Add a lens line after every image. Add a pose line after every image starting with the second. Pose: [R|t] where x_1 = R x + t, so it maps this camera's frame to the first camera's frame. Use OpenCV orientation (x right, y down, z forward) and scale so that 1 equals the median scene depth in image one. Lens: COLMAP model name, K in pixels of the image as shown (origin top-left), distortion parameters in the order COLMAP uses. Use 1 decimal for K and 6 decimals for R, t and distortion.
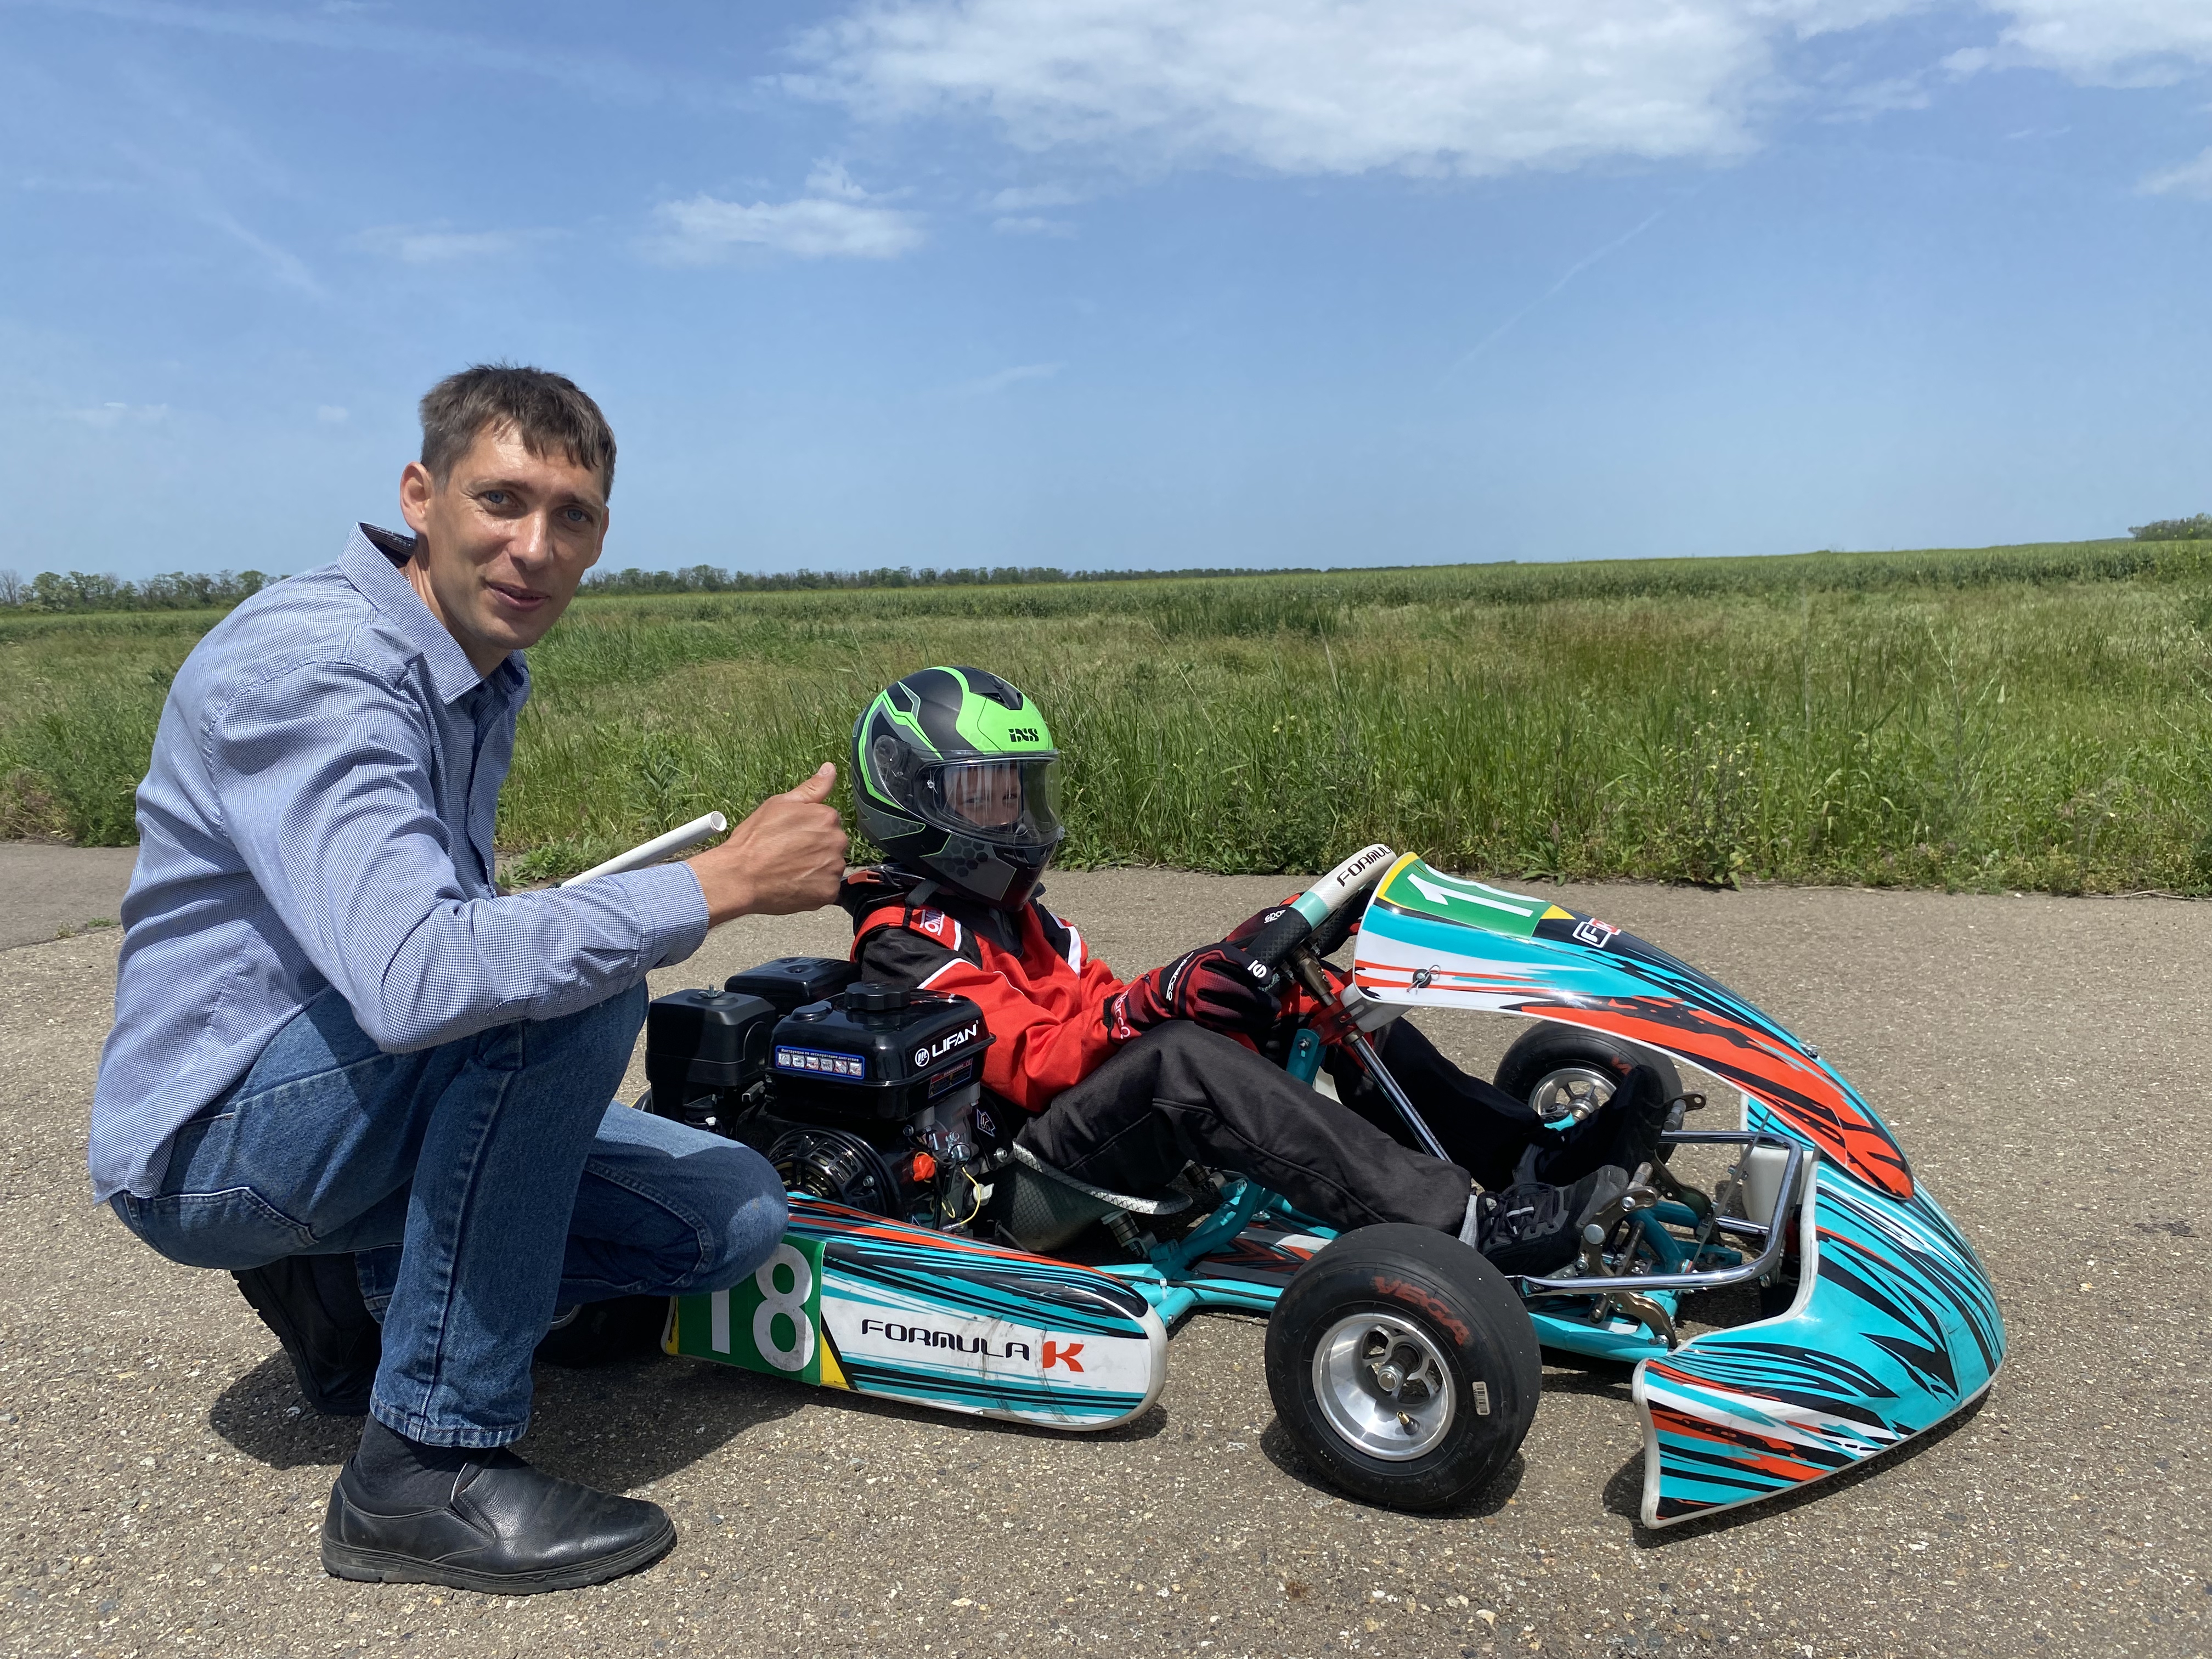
lens RADIAL K [[1625.5, 0, 1091.5], [0, 1625.5, 818.4], [0, 0, 1]] dist [0.004798, 0.000217]
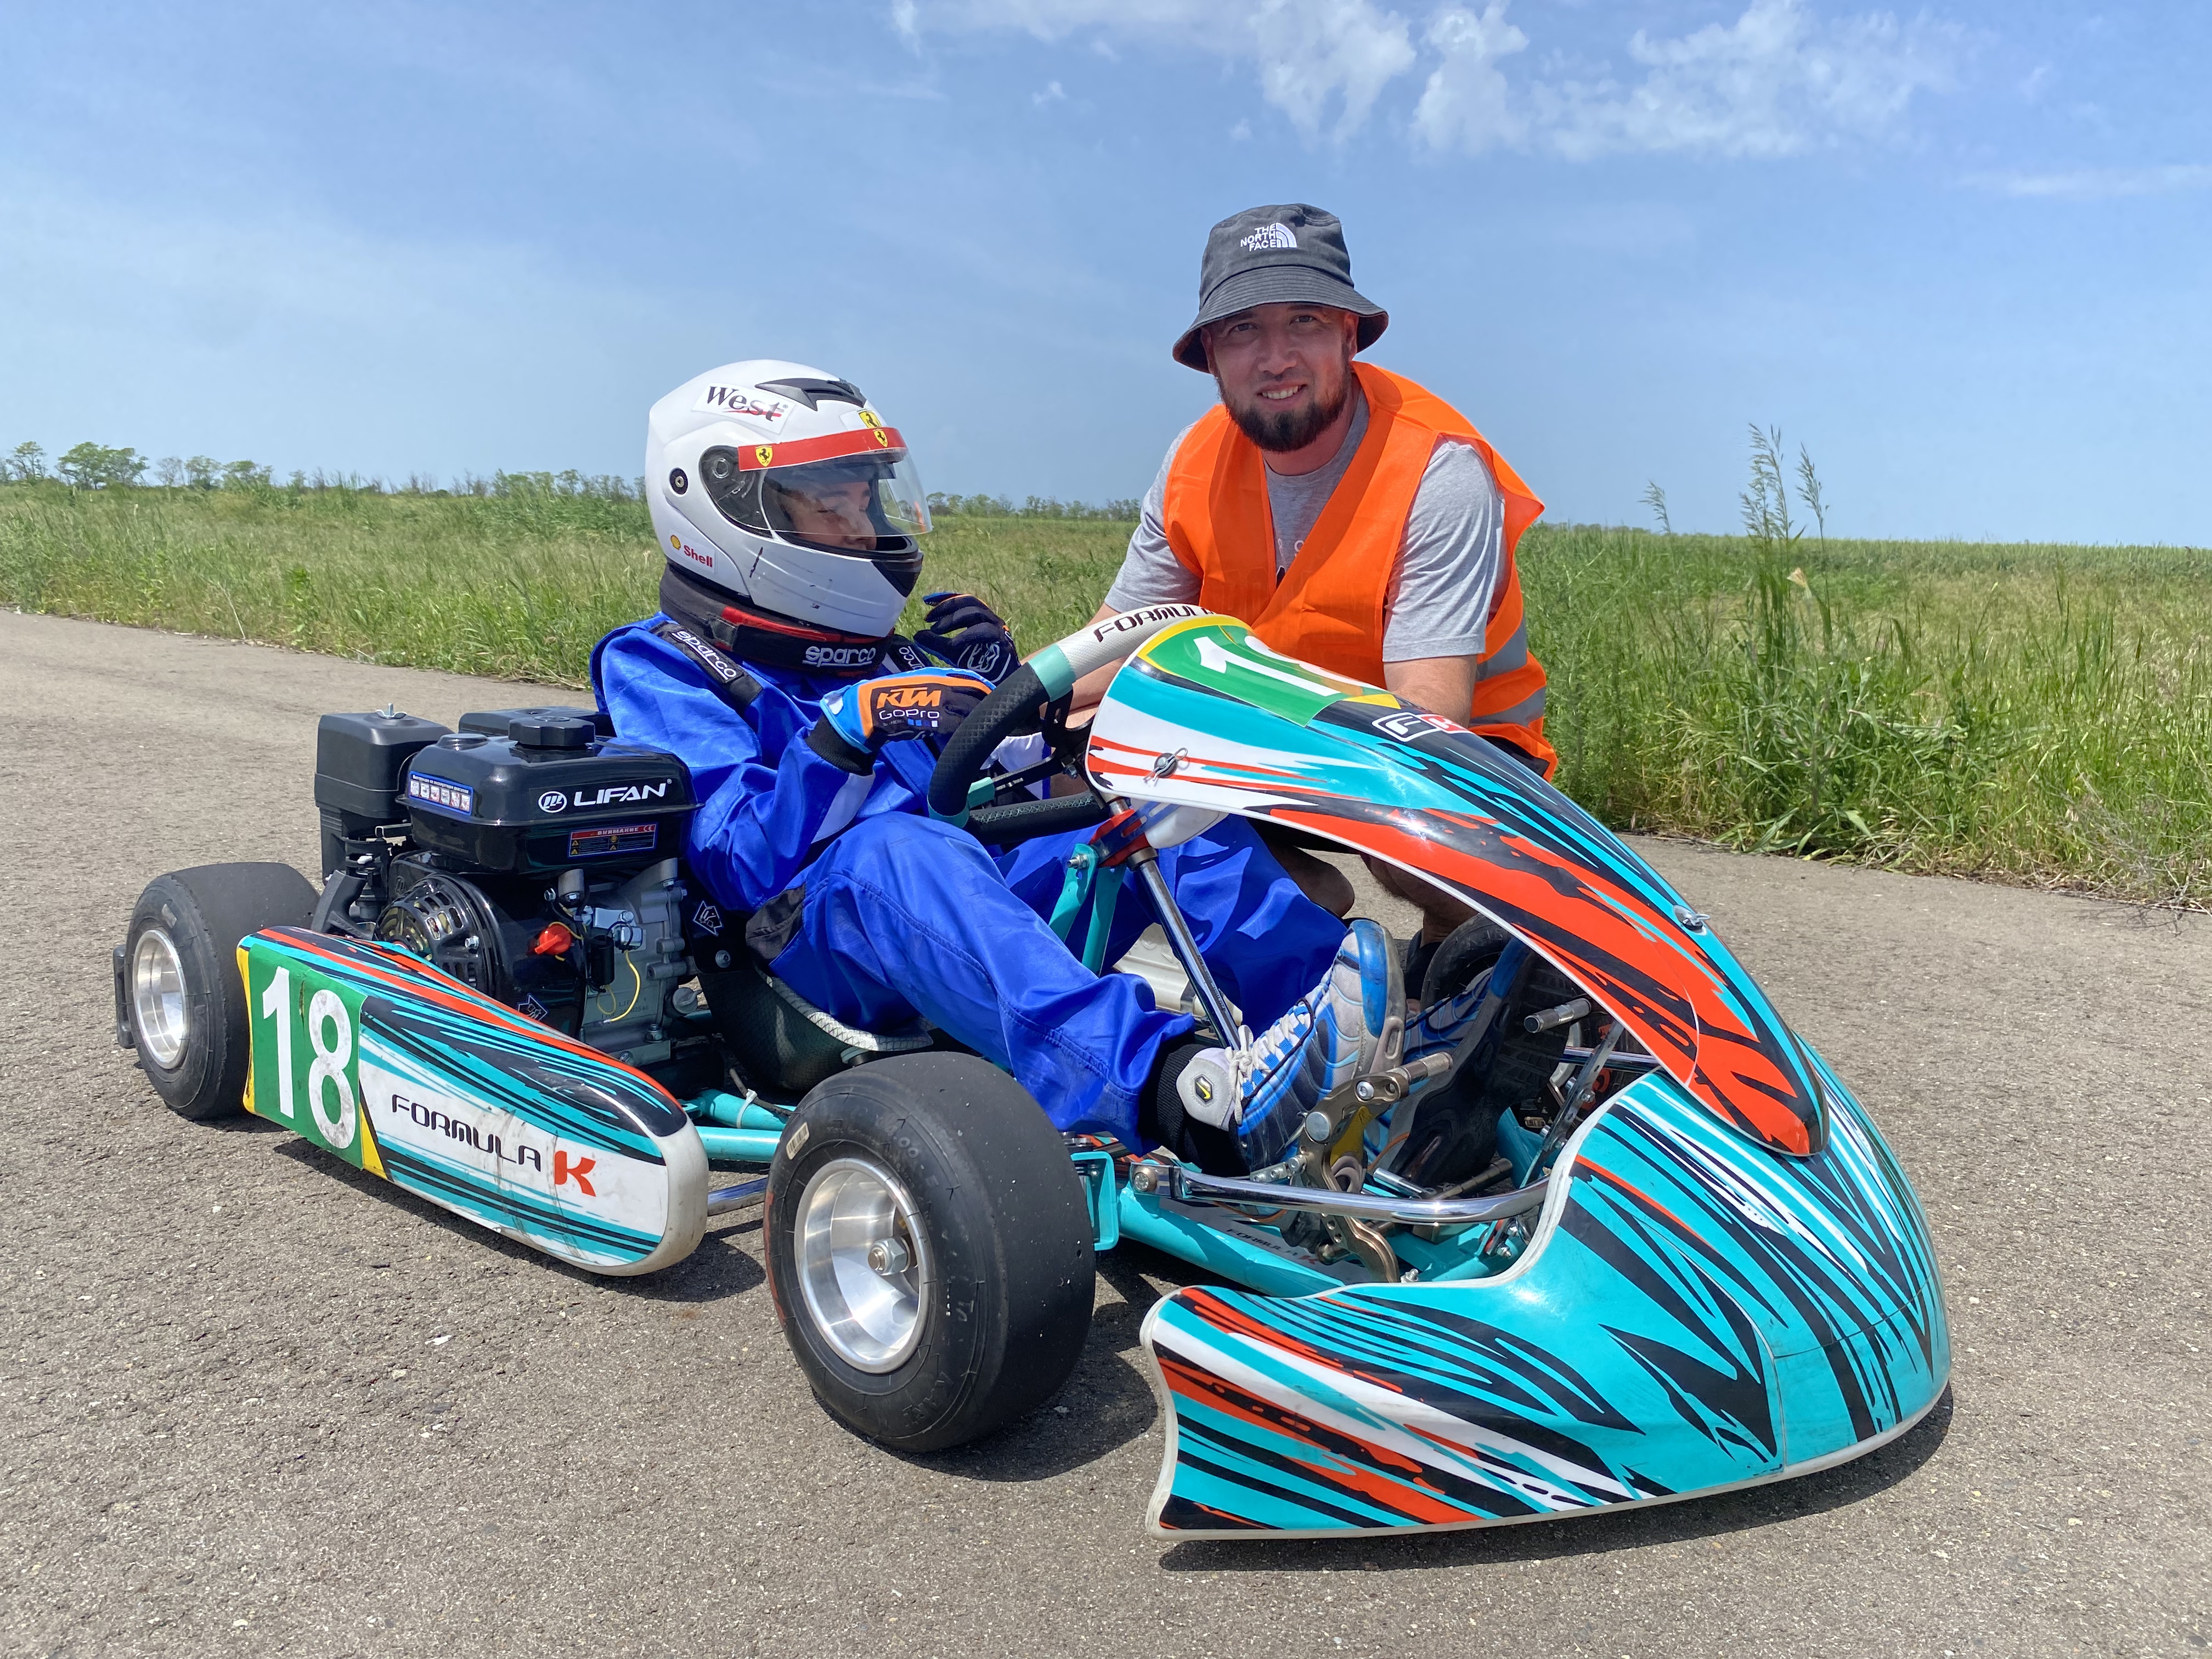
lens RADIAL K [[1625.5, 0, 1091.5], [0, 1625.5, 818.4], [0, 0, 1]] dist [0.004798, 0.000217]
pose [[0.959326, 0.105559, -0.261822, 0.401864], [-0.100291, 0.994396, 0.033442, 0.111151], [0.263885, -0.005824, 0.964537, 0.314933]]
